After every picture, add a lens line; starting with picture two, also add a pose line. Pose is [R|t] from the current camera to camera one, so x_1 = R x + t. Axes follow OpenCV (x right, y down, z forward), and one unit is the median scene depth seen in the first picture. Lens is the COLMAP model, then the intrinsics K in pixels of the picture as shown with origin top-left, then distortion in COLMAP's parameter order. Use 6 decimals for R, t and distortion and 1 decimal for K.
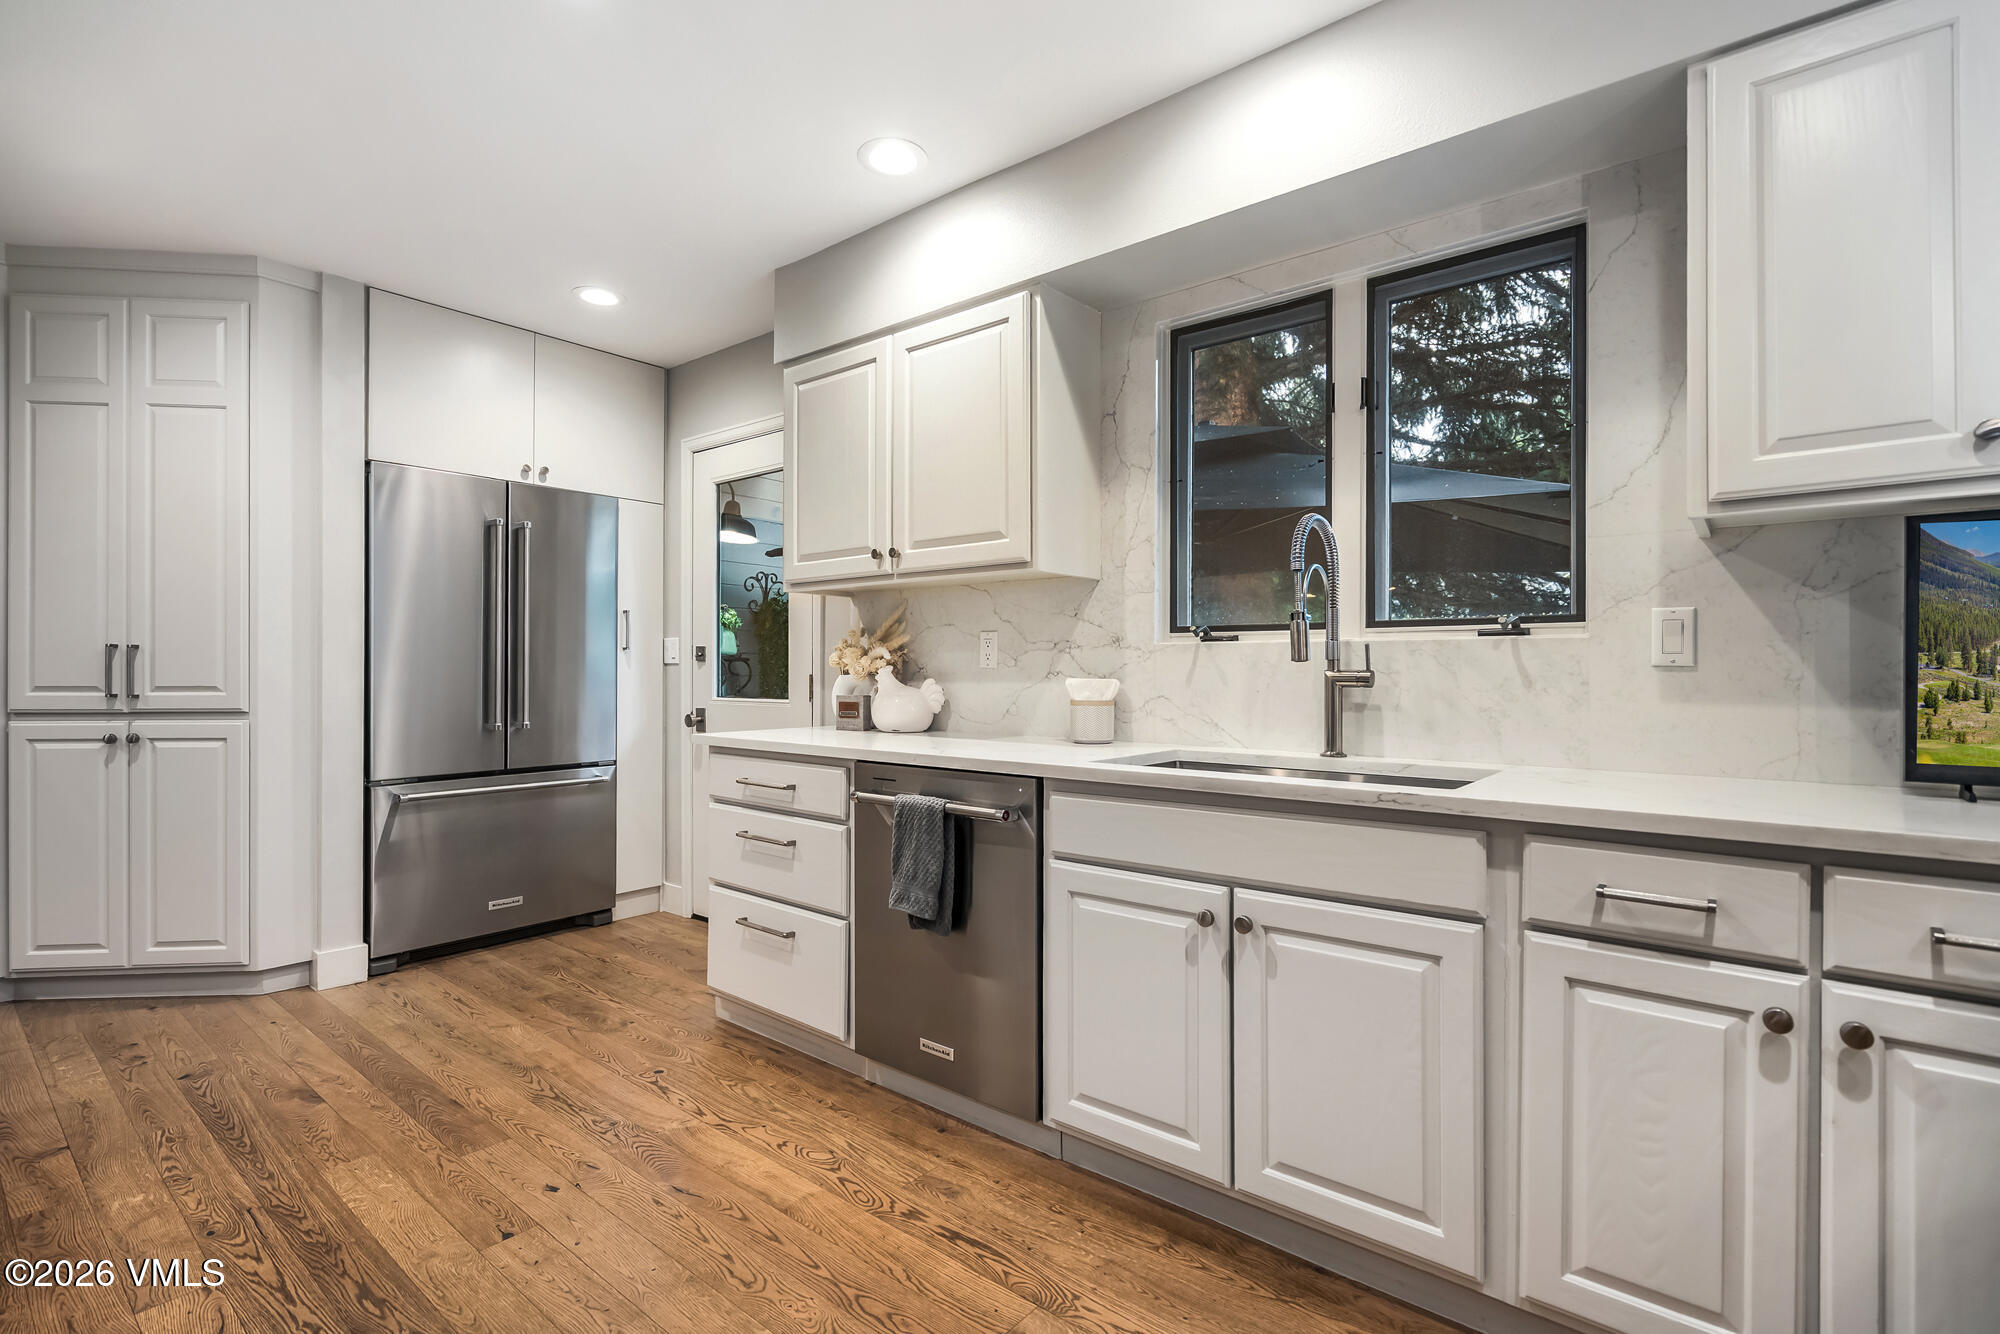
lens RADIAL K [[917.8, 0, 976.5], [0, 917.8, 670.7], [0, 0, 1]] dist [-0.007722, 0.005528]
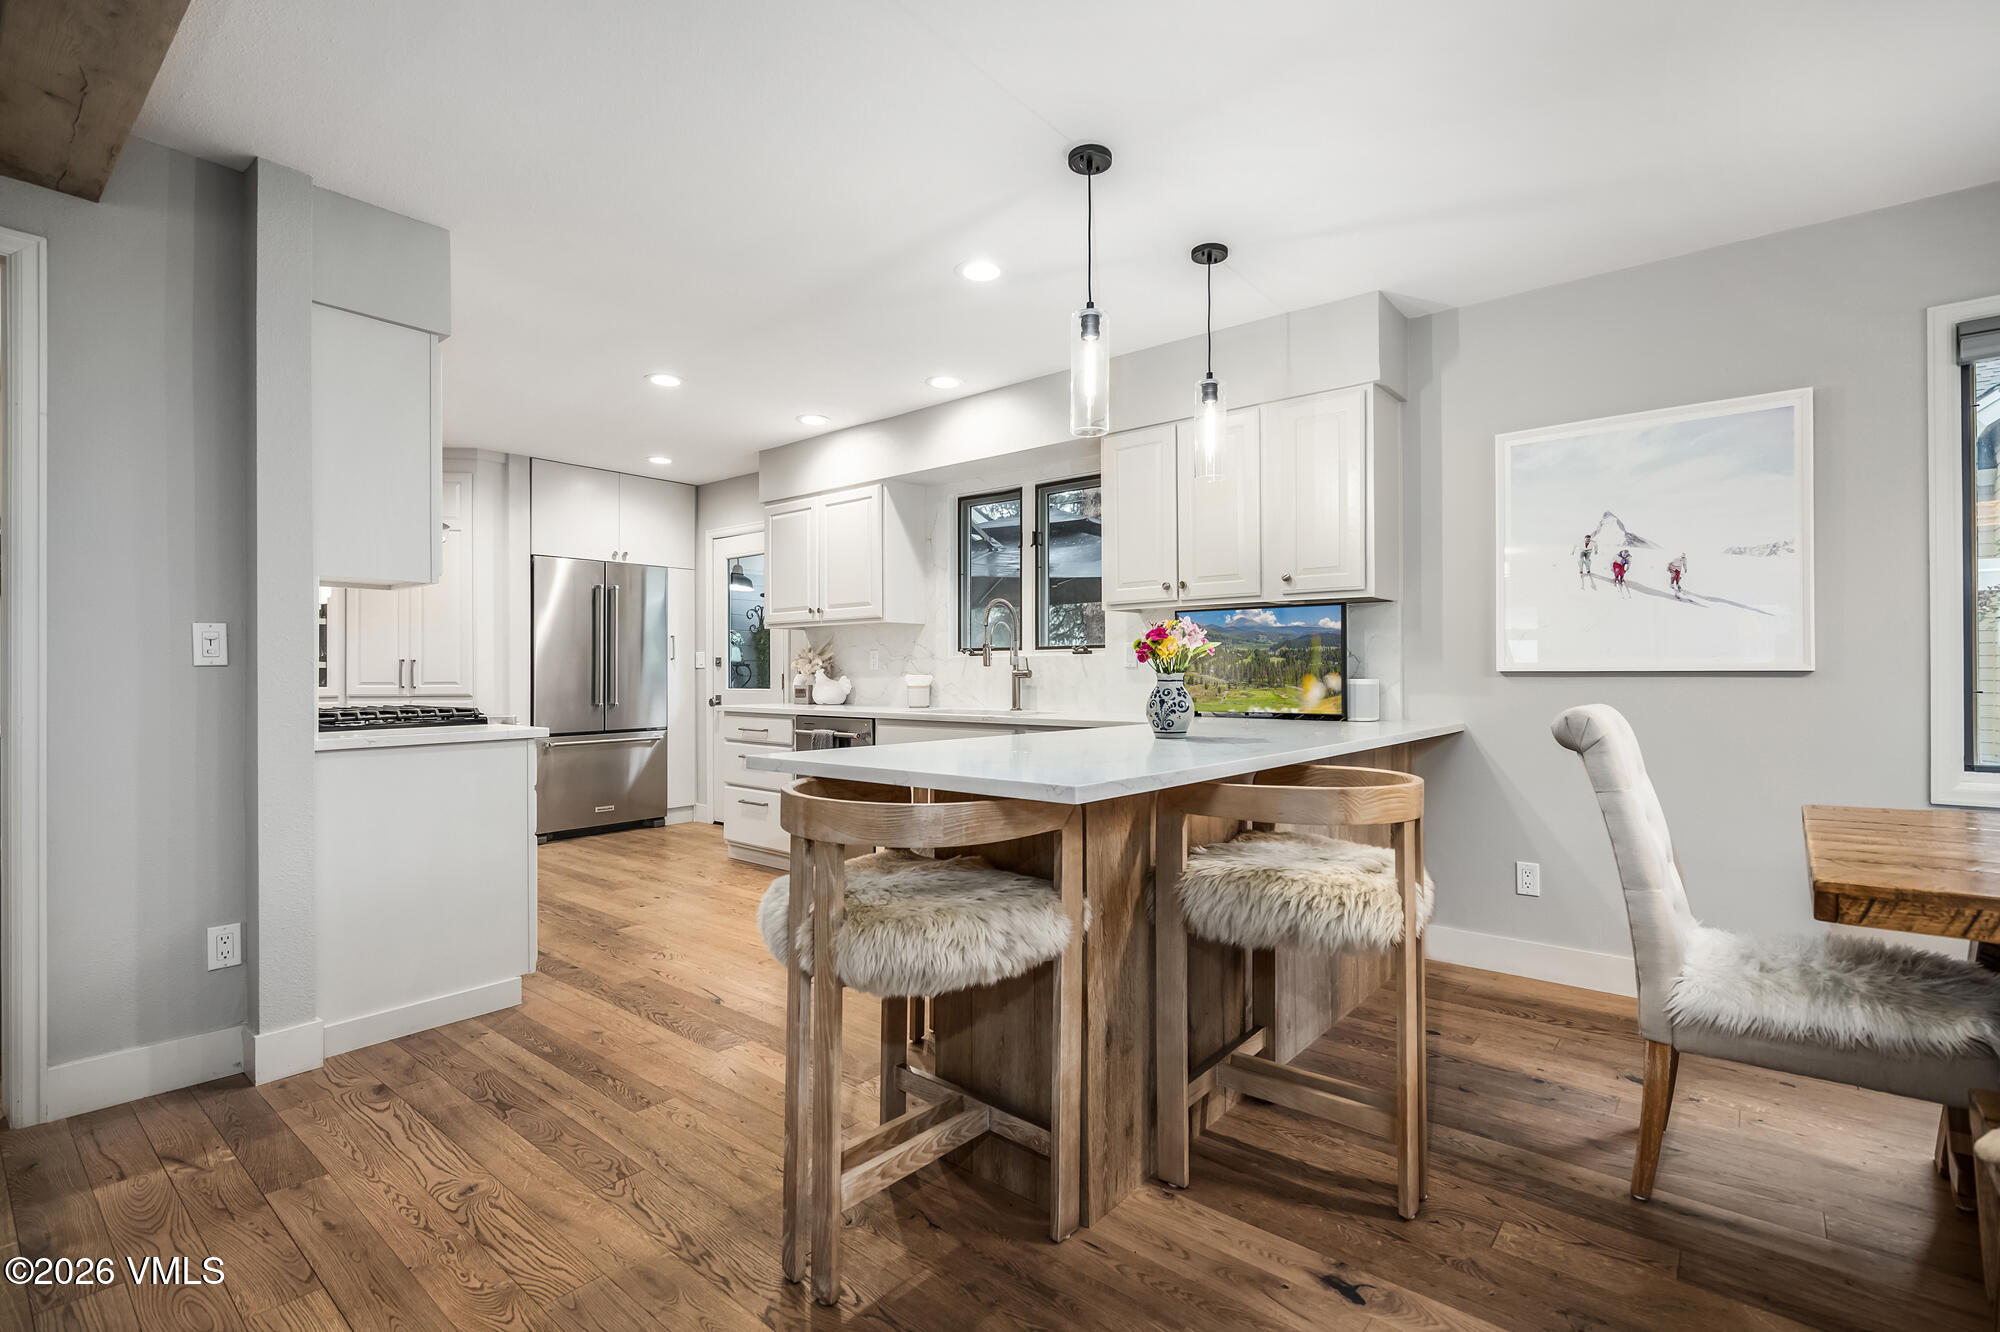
lens RADIAL K [[917.8, 0, 989.3], [0, 917.8, 669.4], [0, 0, 1]] dist [-0.007722, 0.005528]
pose [[0.999982, -0.004825, 0.003600, 0.275303], [0.004845, 0.999973, -0.005497, 0.008665], [-0.003573, 0.005515, 0.999978, -0.988694]]
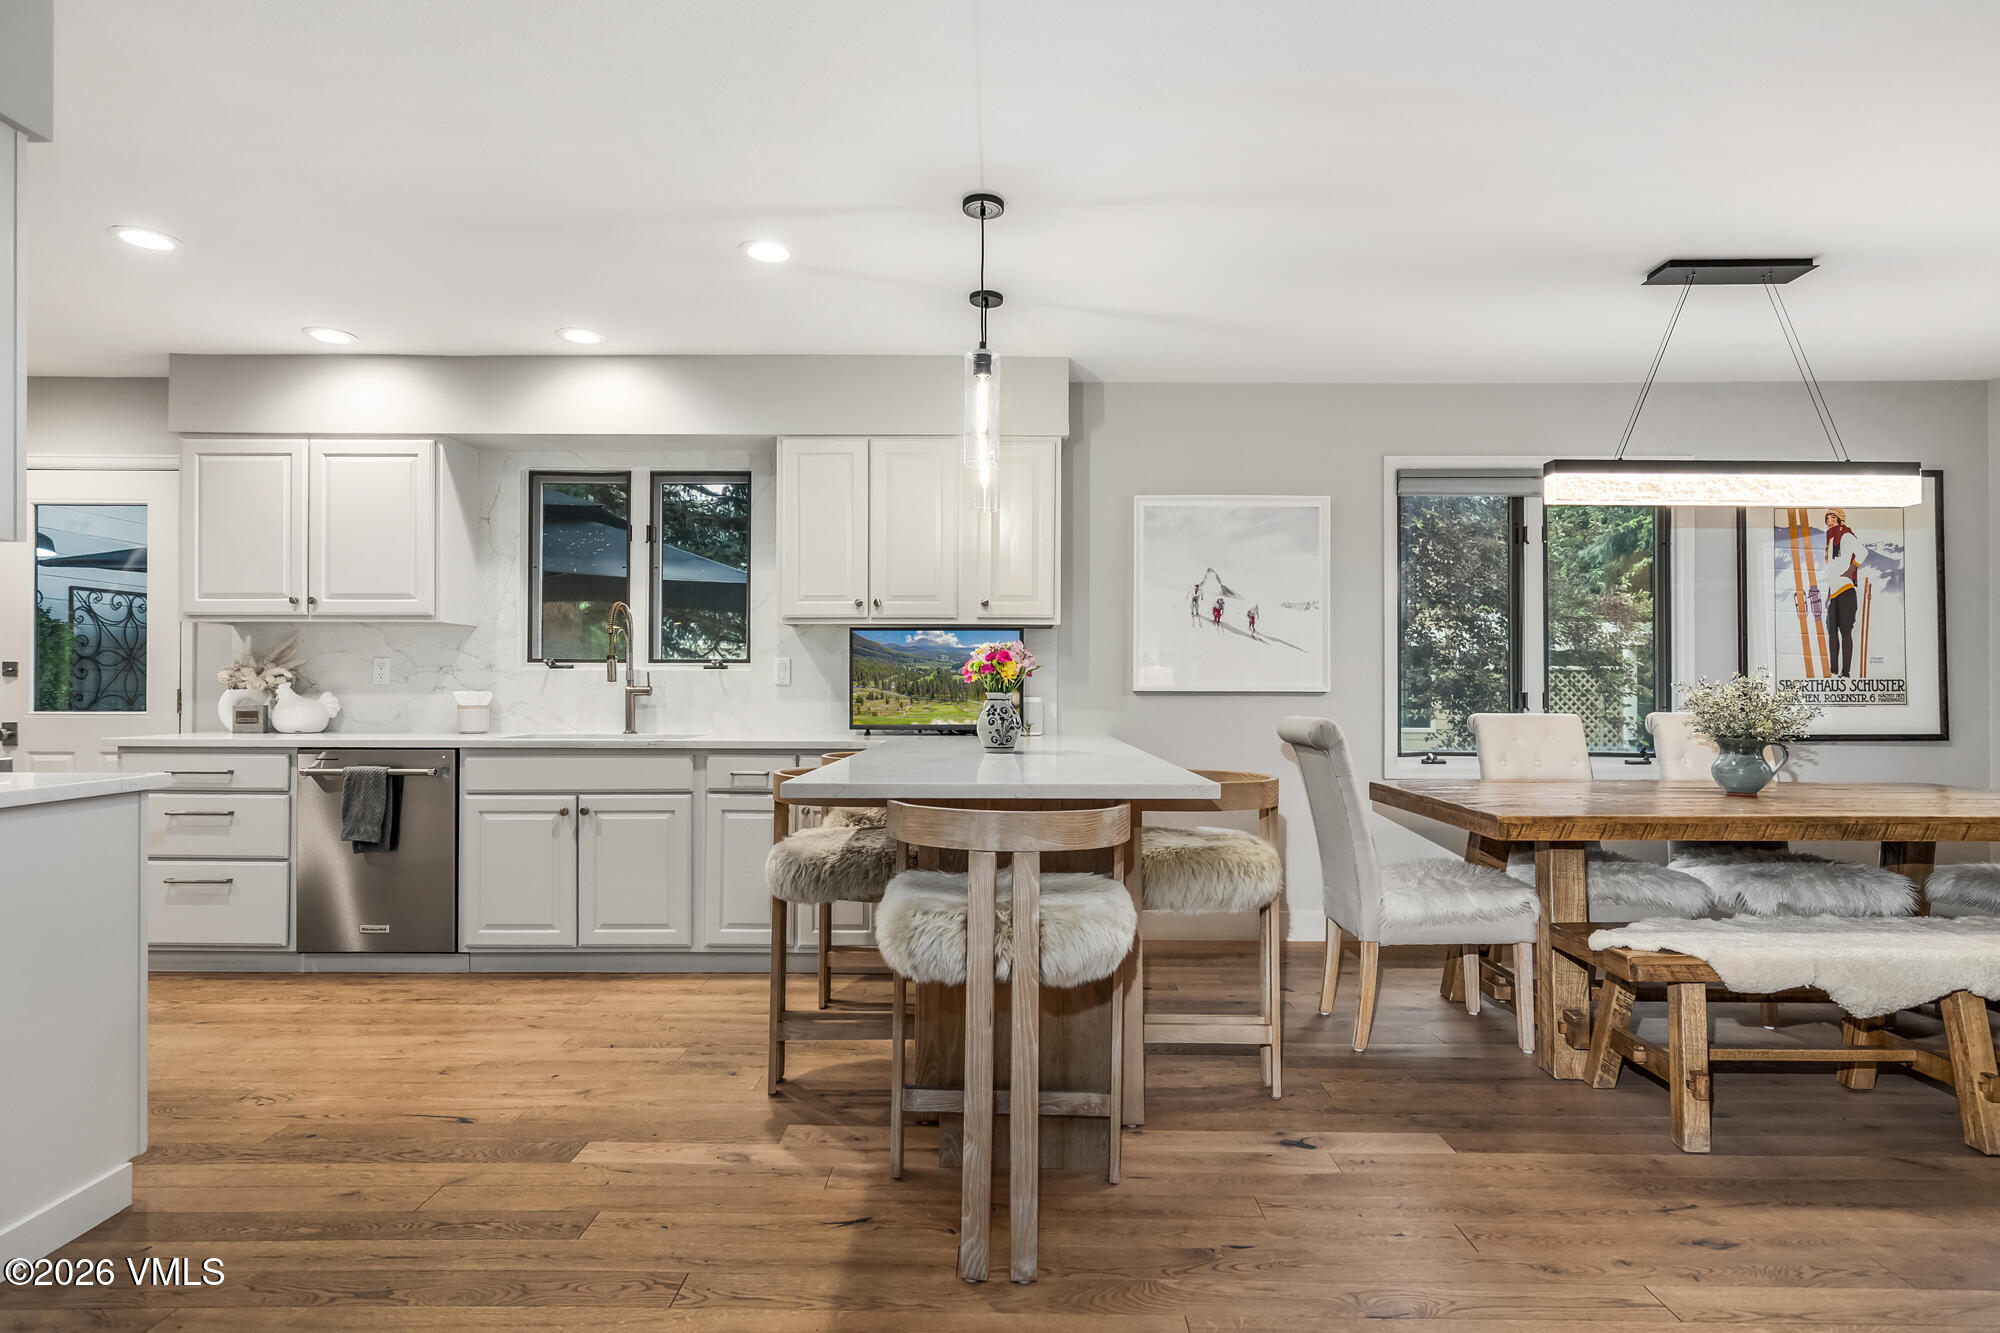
lens RADIAL K [[1069.4, 0, 1009.2], [0, 1069.4, 683.9], [0, 0, 1]] dist [0.020465, -0.006448]
pose [[0.764261, 0.003631, 0.644897, -0.351436], [-0.000645, 0.999988, -0.004866, 0.004184], [-0.644906, 0.003303, 0.764254, -0.956743]]
